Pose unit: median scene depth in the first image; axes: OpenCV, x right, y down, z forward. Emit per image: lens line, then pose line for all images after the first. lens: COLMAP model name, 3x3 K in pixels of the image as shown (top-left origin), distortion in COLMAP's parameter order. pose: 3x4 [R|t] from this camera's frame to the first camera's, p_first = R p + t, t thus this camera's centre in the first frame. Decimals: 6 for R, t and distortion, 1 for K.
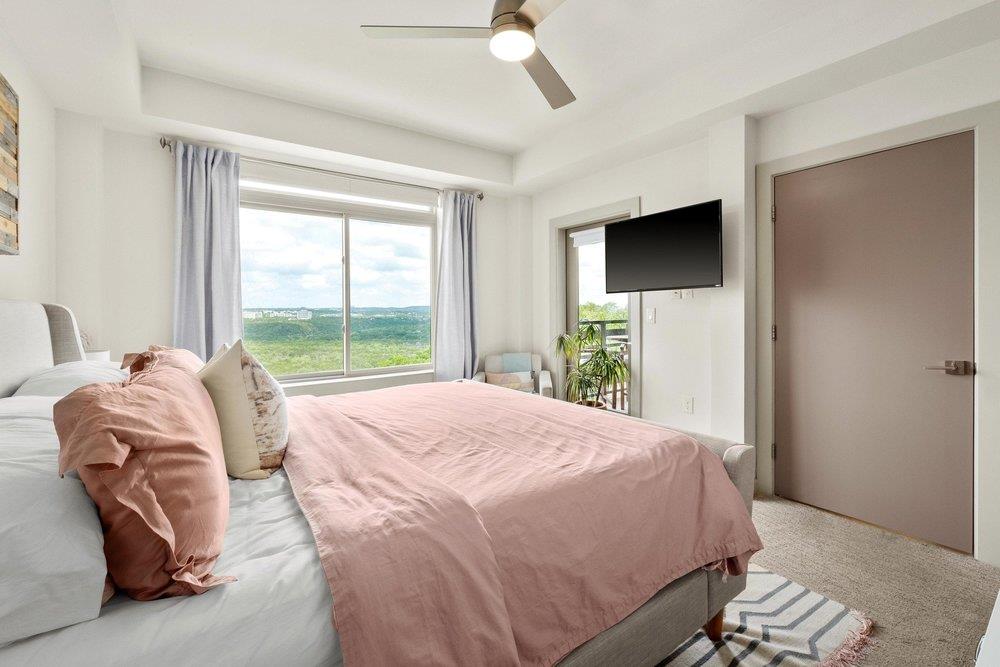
lens RADIAL K [[429.9, 0, 500.0], [0, 429.9, 310.1], [0, 0, 1]] dist [-0.000397, 0.000010]
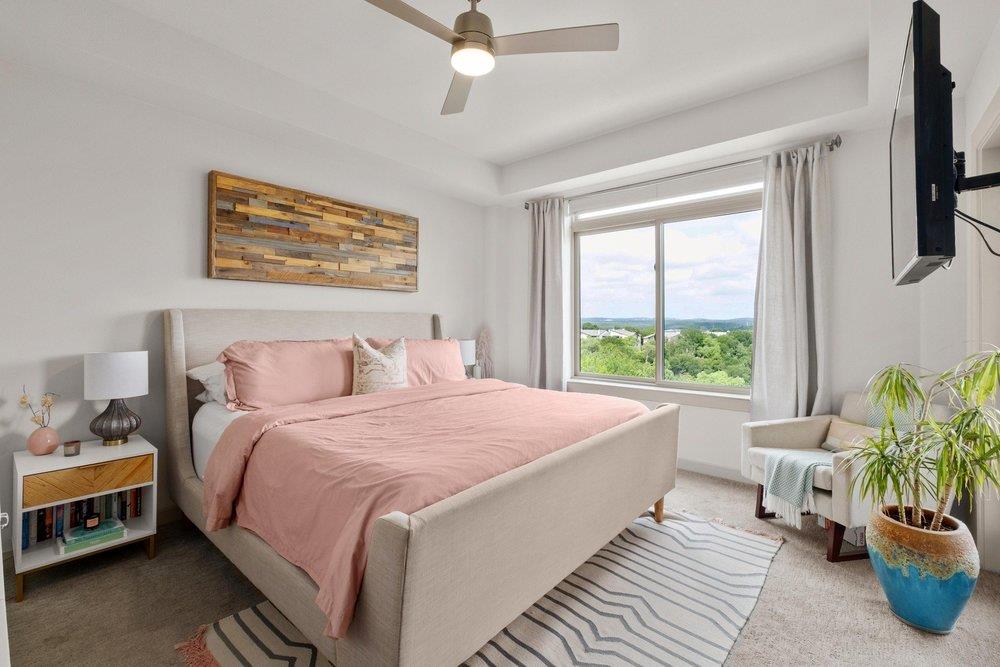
lens RADIAL K [[448.9, 0, 508.9], [0, 448.9, 319.0], [0, 0, 1]] dist [0.001840, 0.000352]
pose [[0.248052, 0.009906, -0.968696, 0.553091], [-0.004800, 0.999948, 0.008996, -0.005474], [0.968735, 0.002418, 0.248087, 0.413031]]
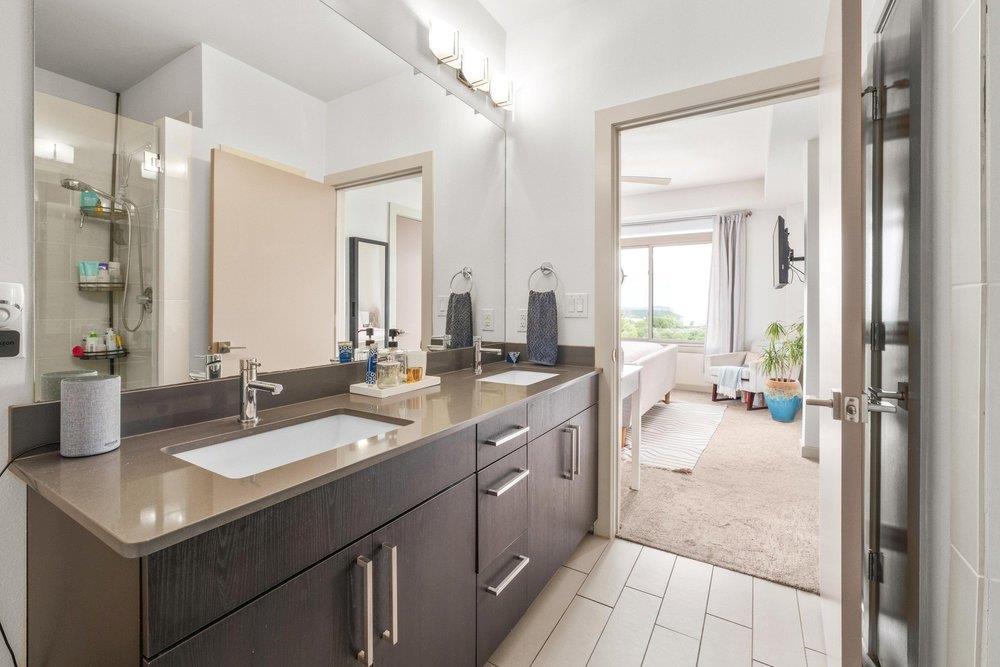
lens RADIAL K [[429.9, 0, 500.0], [0, 429.9, 310.1], [0, 0, 1]] dist [-0.000397, 0.000010]
pose [[0.375587, 0.016119, -0.926647, 0.980356], [-0.004031, 0.999868, 0.015758, 0.004689], [0.926778, -0.002183, 0.375602, -0.181117]]
